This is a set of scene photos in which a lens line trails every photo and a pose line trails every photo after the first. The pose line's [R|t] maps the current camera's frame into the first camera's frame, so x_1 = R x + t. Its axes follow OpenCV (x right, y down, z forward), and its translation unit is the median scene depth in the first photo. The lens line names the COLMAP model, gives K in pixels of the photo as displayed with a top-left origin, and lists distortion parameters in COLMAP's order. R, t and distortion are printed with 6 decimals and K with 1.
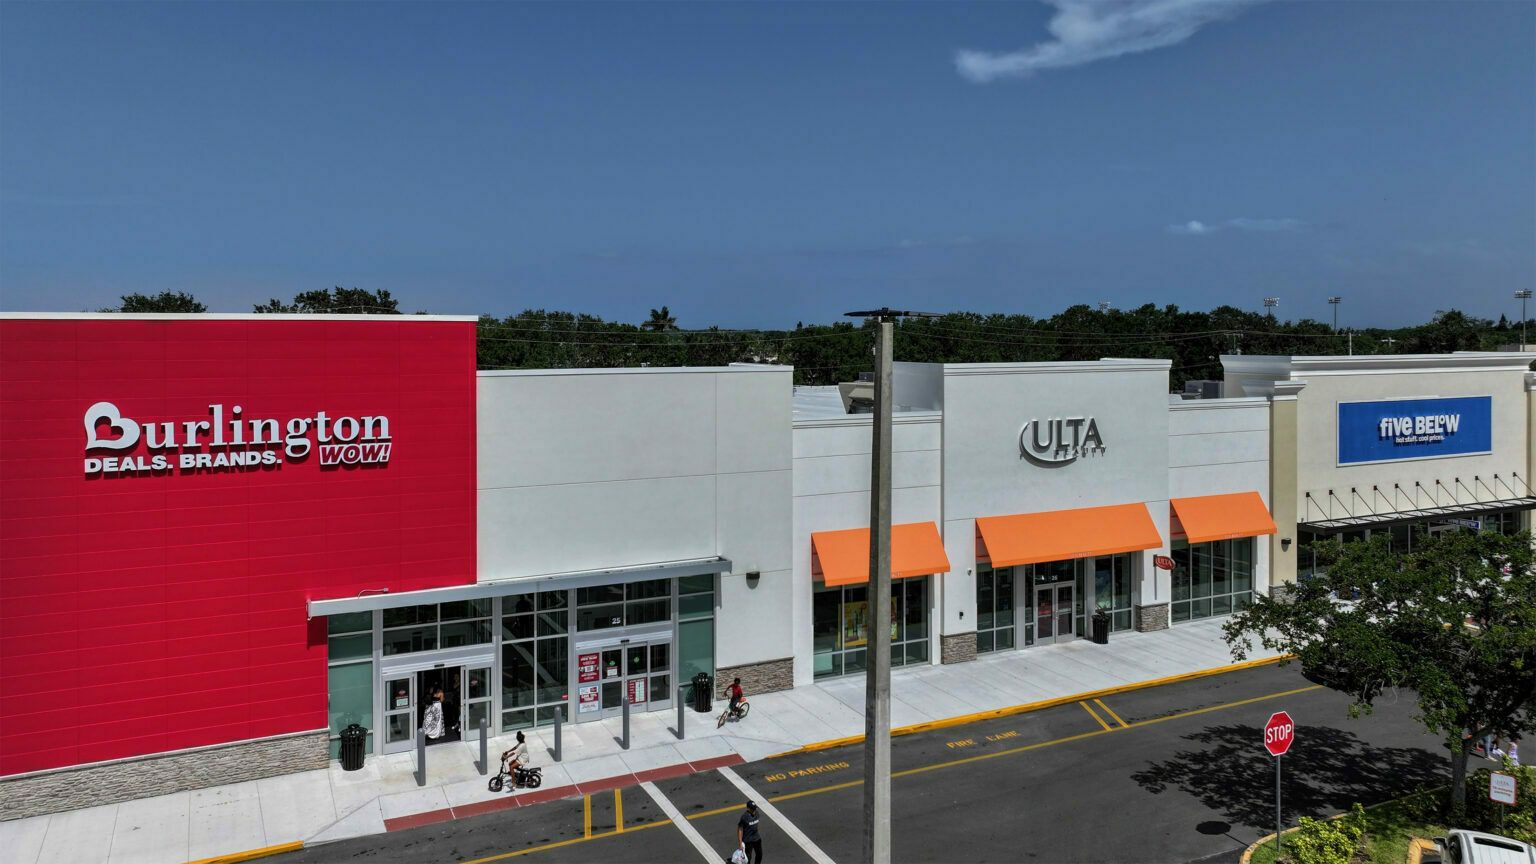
lens RADIAL K [[1107.7, 0, 768.4], [0, 1107.7, 359.7], [0, 0, 1]] dist [-0.002059, 0.006836]
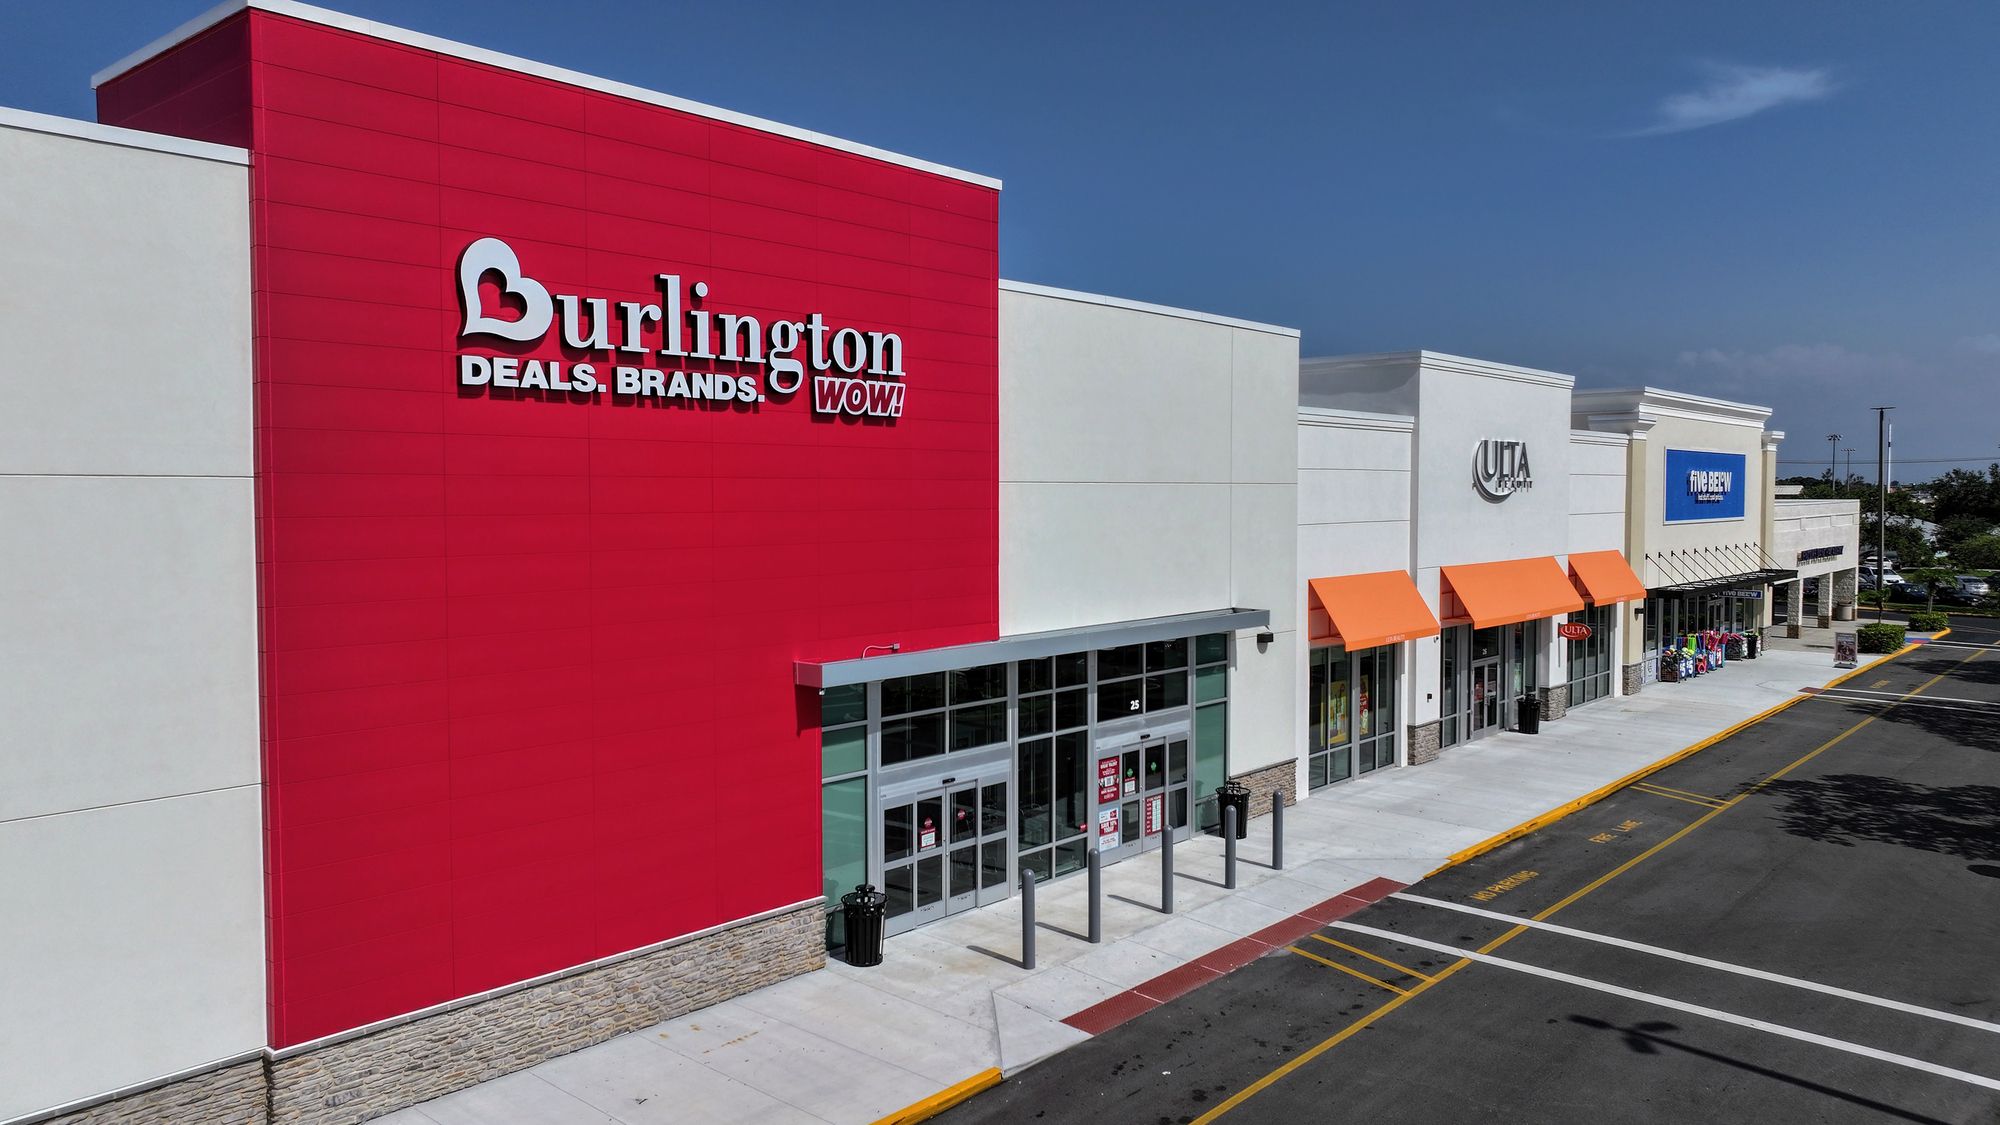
lens RADIAL K [[1408.2, 0, 1000.0], [0, 1408.2, 562.5], [0, 0, 1]] dist [-0.002436, -0.002332]
pose [[0.923113, -0.015618, 0.384211, -0.583016], [0.005547, 0.999612, 0.027304, 0.149006], [-0.384488, -0.023073, 0.922842, 0.326678]]
